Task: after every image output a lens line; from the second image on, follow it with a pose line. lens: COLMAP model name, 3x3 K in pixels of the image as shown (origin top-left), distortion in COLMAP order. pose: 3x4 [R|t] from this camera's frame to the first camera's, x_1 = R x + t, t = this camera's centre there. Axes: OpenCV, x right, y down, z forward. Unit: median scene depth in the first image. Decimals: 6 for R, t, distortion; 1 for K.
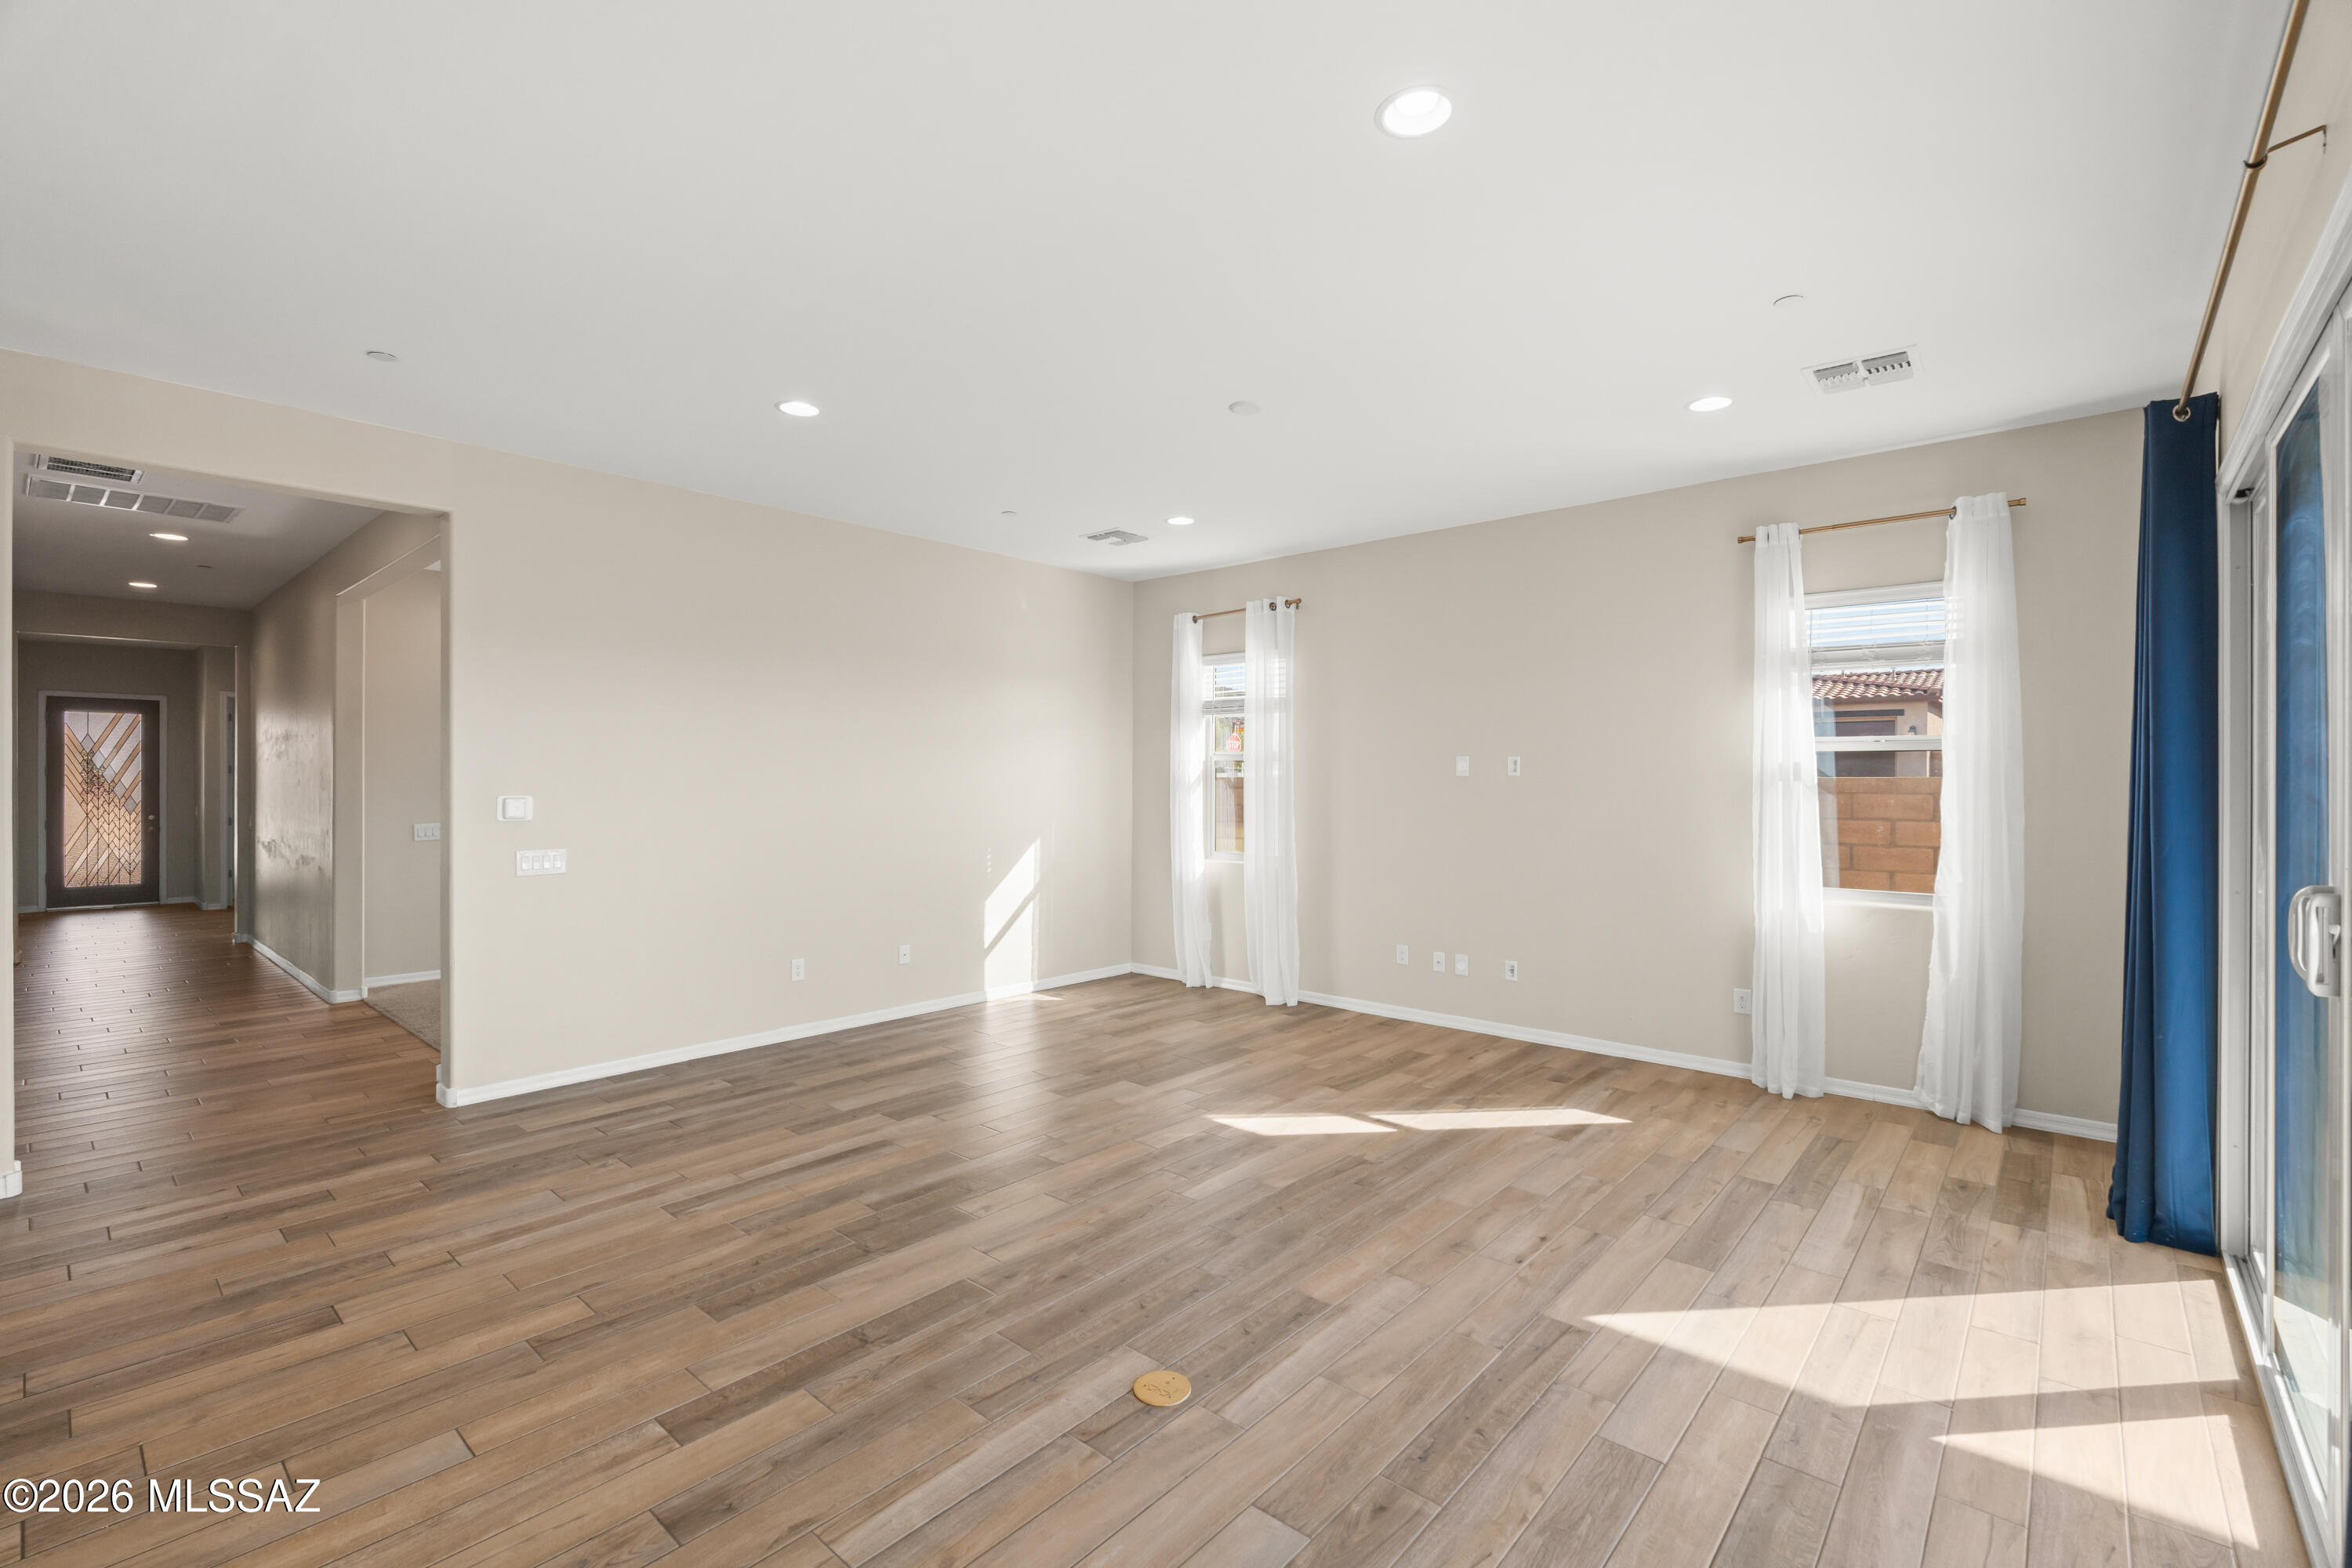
lens RADIAL K [[1021.3, 0, 1189.5], [0, 1021.3, 800.3], [0, 0, 1]] dist [-0.002056, -0.000241]
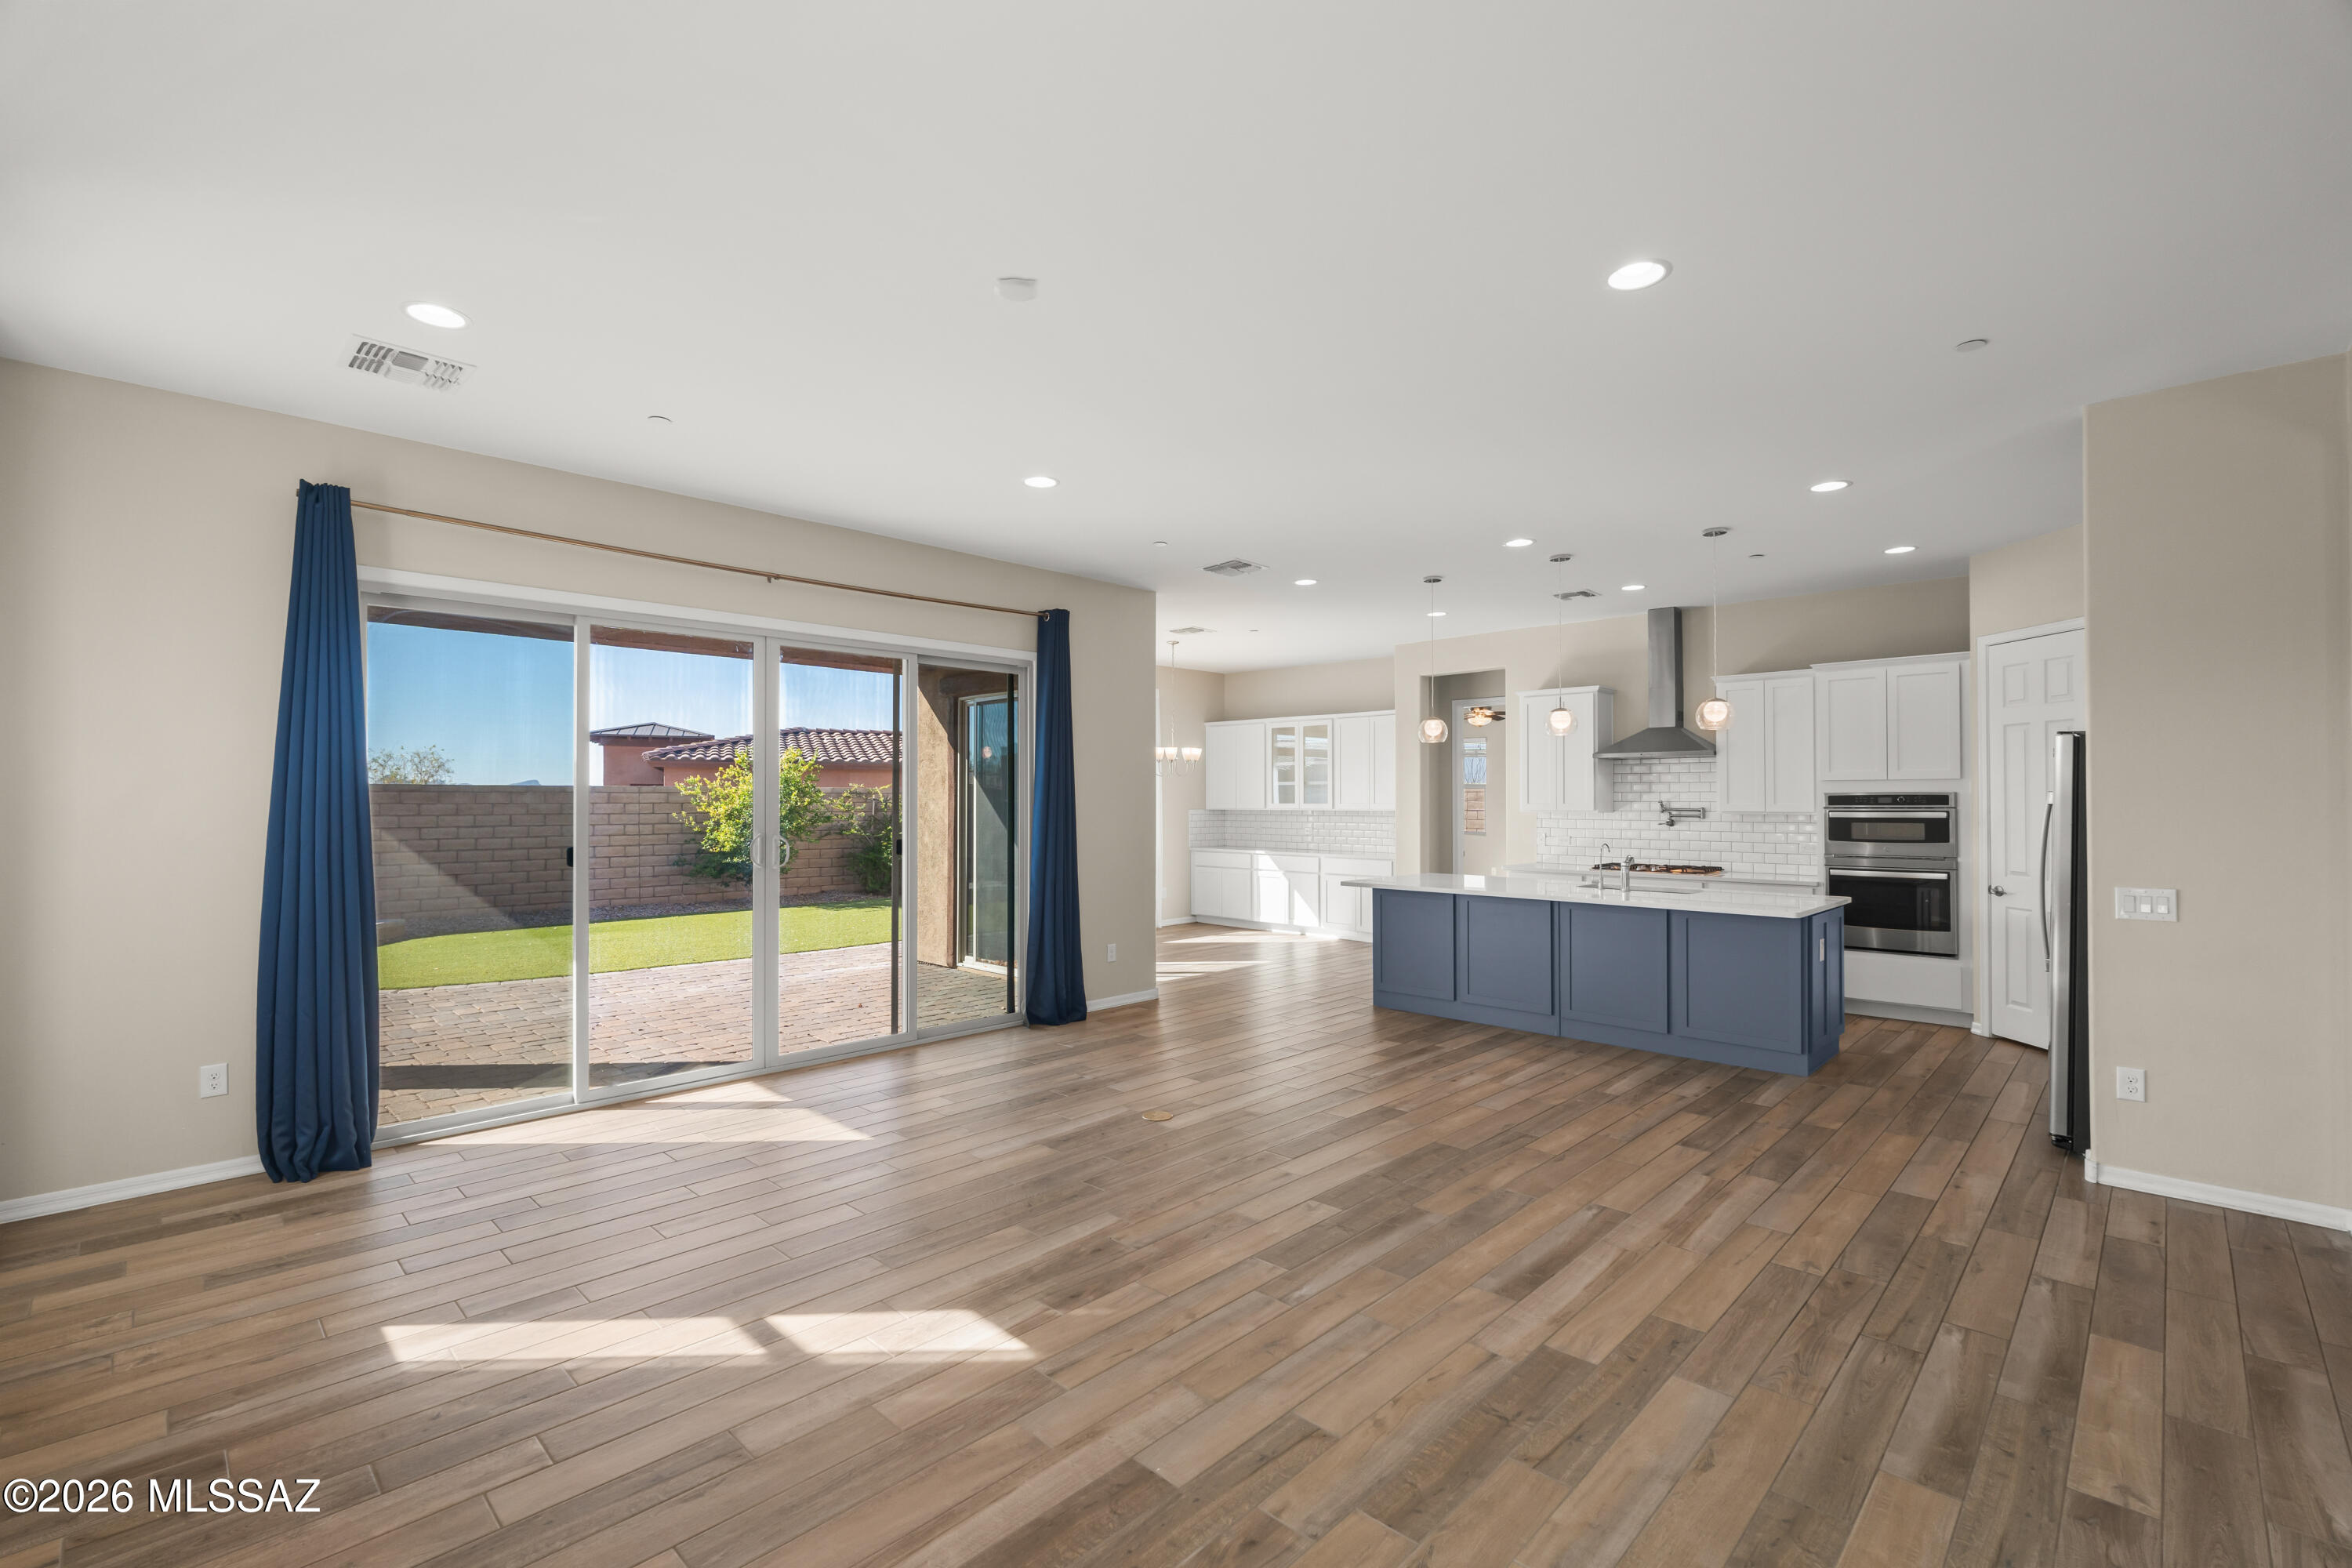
lens RADIAL K [[1021.3, 0, 1169.3], [0, 1021.3, 776.1], [0, 0, 1]] dist [-0.002056, -0.000241]
pose [[-0.997544, -0.001482, 0.070025, -0.097770], [-0.001905, 0.999980, -0.005975, -0.026684], [-0.070015, -0.006093, -0.997527, 1.585655]]
